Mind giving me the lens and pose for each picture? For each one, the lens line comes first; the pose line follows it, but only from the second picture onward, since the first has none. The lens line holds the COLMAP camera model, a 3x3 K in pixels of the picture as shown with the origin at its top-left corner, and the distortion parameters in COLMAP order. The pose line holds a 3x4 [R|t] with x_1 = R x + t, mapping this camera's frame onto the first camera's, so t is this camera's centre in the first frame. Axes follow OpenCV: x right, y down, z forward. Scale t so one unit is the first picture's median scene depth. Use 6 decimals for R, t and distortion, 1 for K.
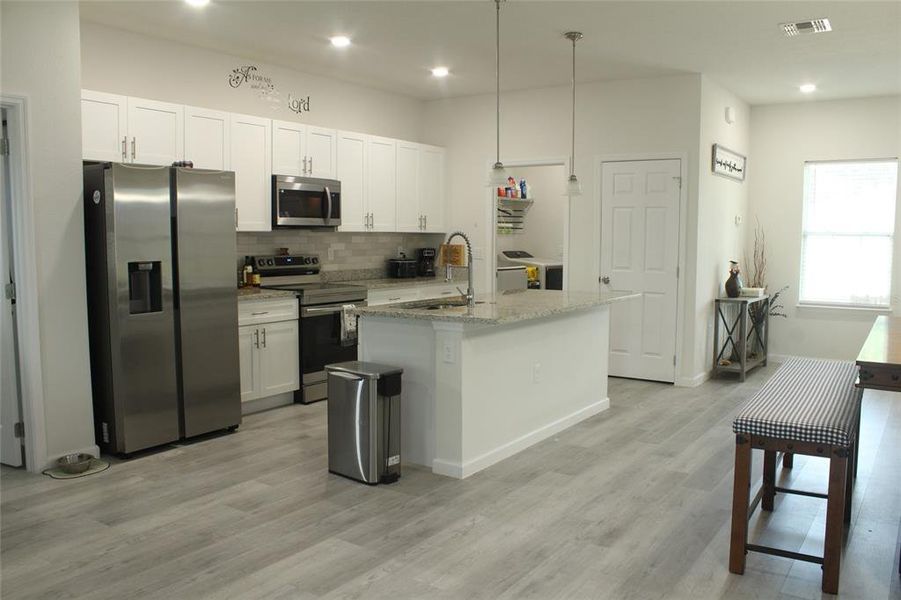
lens RADIAL K [[740.8, 0, 450.5], [0, 740.8, 300.0], [0, 0, 1]] dist [-0.164430, 0.128967]
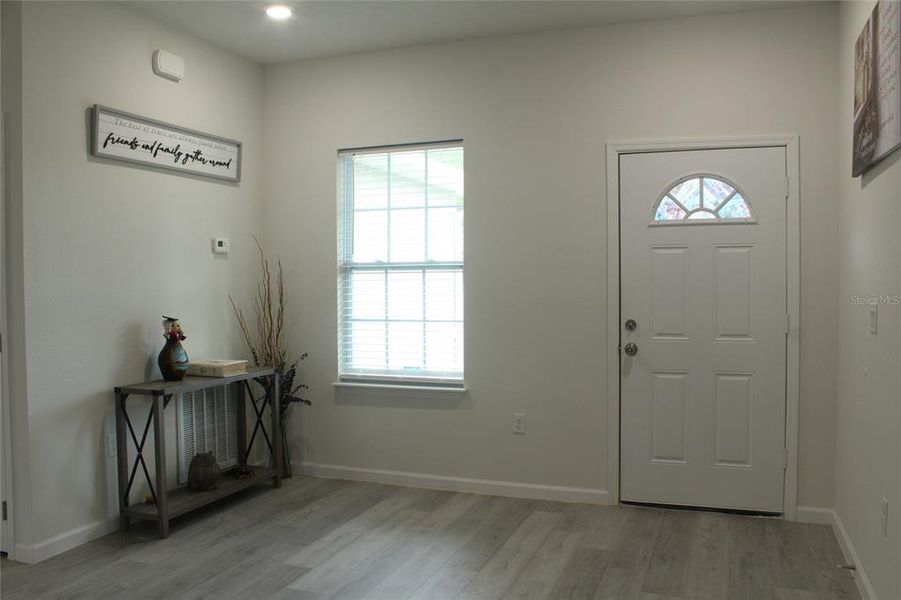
lens RADIAL K [[740.8, 0, 450.5], [0, 740.8, 300.0], [0, 0, 1]] dist [-0.164430, 0.128967]
pose [[0.970777, -0.019855, 0.239159, 0.607690], [0.033637, 0.997991, -0.053681, -0.037296], [-0.237613, 0.060157, 0.969495, 0.511816]]
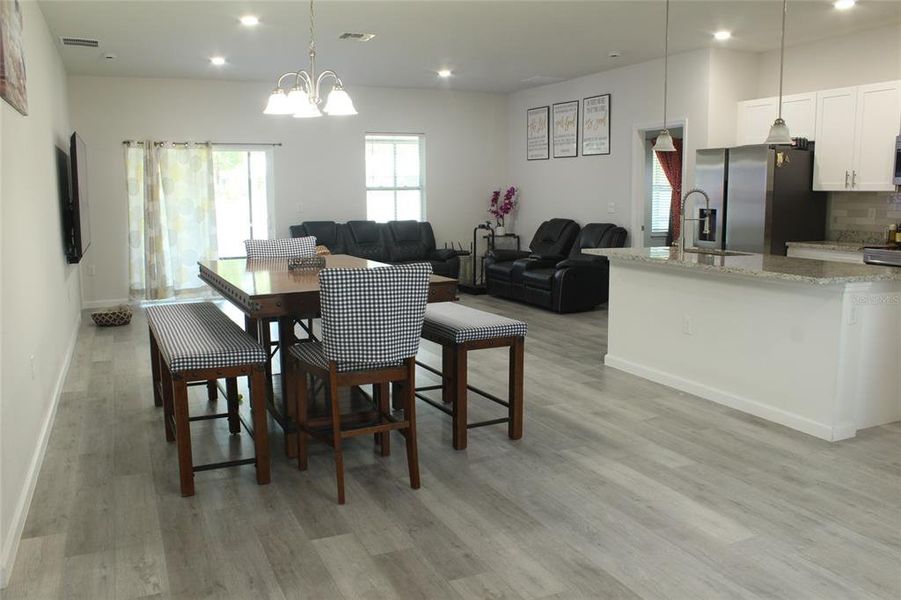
lens RADIAL K [[740.8, 0, 450.5], [0, 740.8, 300.0], [0, 0, 1]] dist [-0.164430, 0.128967]
pose [[-0.512153, 0.121180, -0.850303, 1.013642], [-0.073501, 0.980182, 0.183961, -0.086784], [0.855744, 0.156714, -0.493096, 1.064914]]
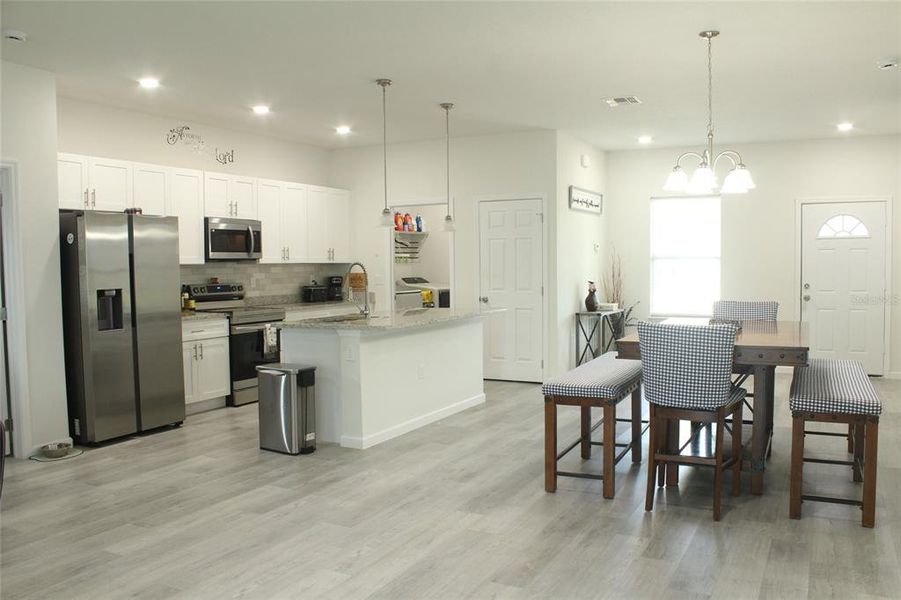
lens RADIAL K [[740.8, 0, 450.5], [0, 740.8, 300.0], [0, 0, 1]] dist [-0.164430, 0.128967]
pose [[0.992959, -0.021578, 0.116478, 0.017794], [0.026097, 0.998959, -0.037411, 0.022399], [-0.115549, 0.040187, 0.992488, -0.249670]]
